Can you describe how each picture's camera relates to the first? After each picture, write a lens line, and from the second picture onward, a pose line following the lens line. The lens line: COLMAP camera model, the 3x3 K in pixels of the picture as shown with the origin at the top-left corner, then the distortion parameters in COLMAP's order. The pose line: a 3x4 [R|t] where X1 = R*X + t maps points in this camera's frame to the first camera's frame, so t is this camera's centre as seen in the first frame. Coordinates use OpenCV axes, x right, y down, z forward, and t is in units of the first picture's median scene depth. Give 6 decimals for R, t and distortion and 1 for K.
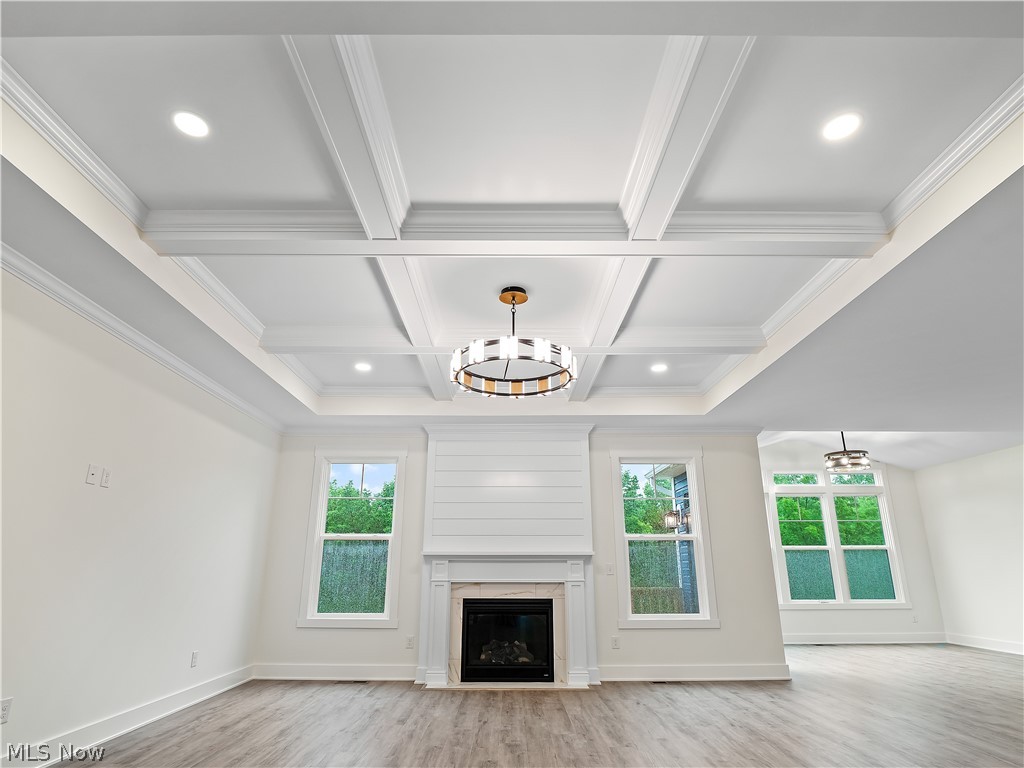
lens RADIAL K [[557.3, 0, 512.0], [0, 557.3, 400.8], [0, 0, 1]] dist [-0.009960, -0.000891]
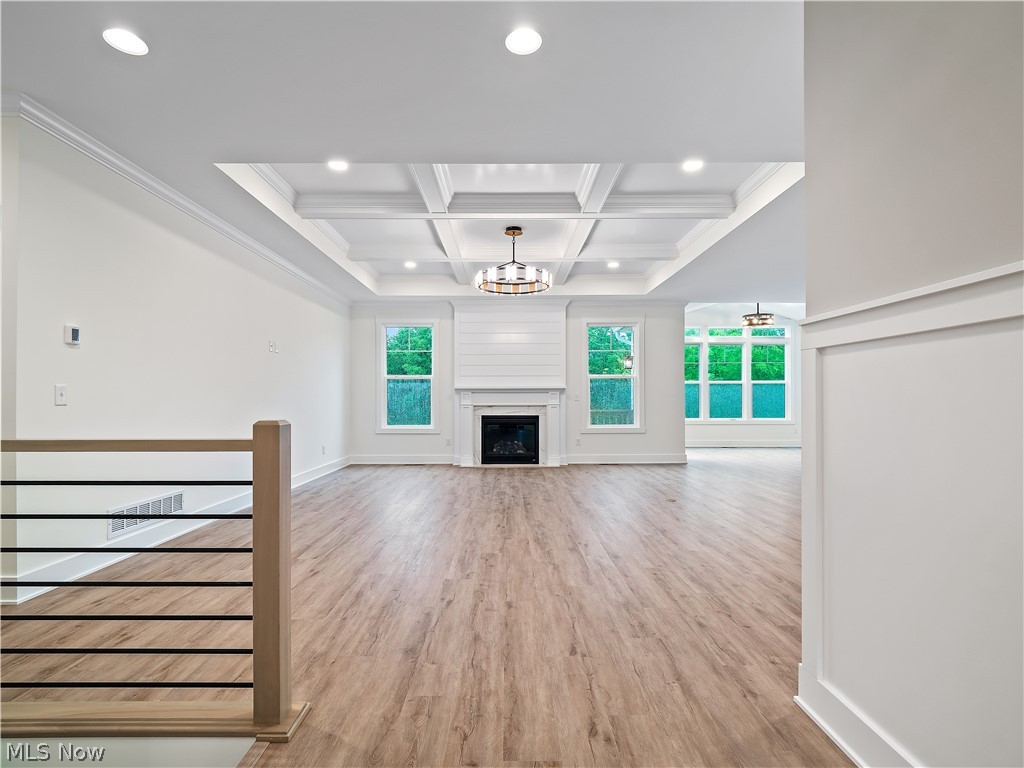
lens RADIAL K [[511.9, 0, 509.8], [0, 511.9, 402.3], [0, 0, 1]] dist [-0.002229, -0.000138]
pose [[0.999987, -0.003523, -0.003642, -0.003183], [0.004445, 0.955025, 0.296492, -0.105446], [0.002434, -0.296505, 0.955028, -0.359887]]
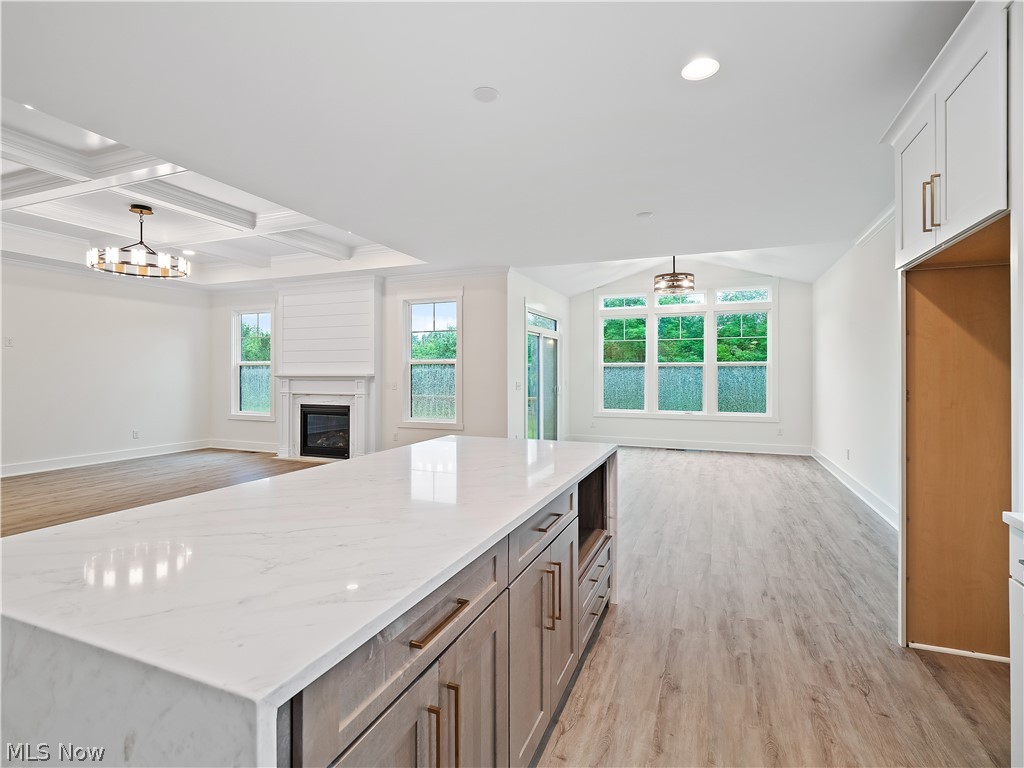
lens RADIAL K [[510.8, 0, 516.6], [0, 510.8, 372.8], [0, 0, 1]] dist [0.002829, -0.000208]
pose [[0.927912, -0.002436, -0.372790, 0.947184], [0.108831, 0.958189, 0.264631, -0.018628], [0.356559, -0.286125, 0.889381, 0.028784]]
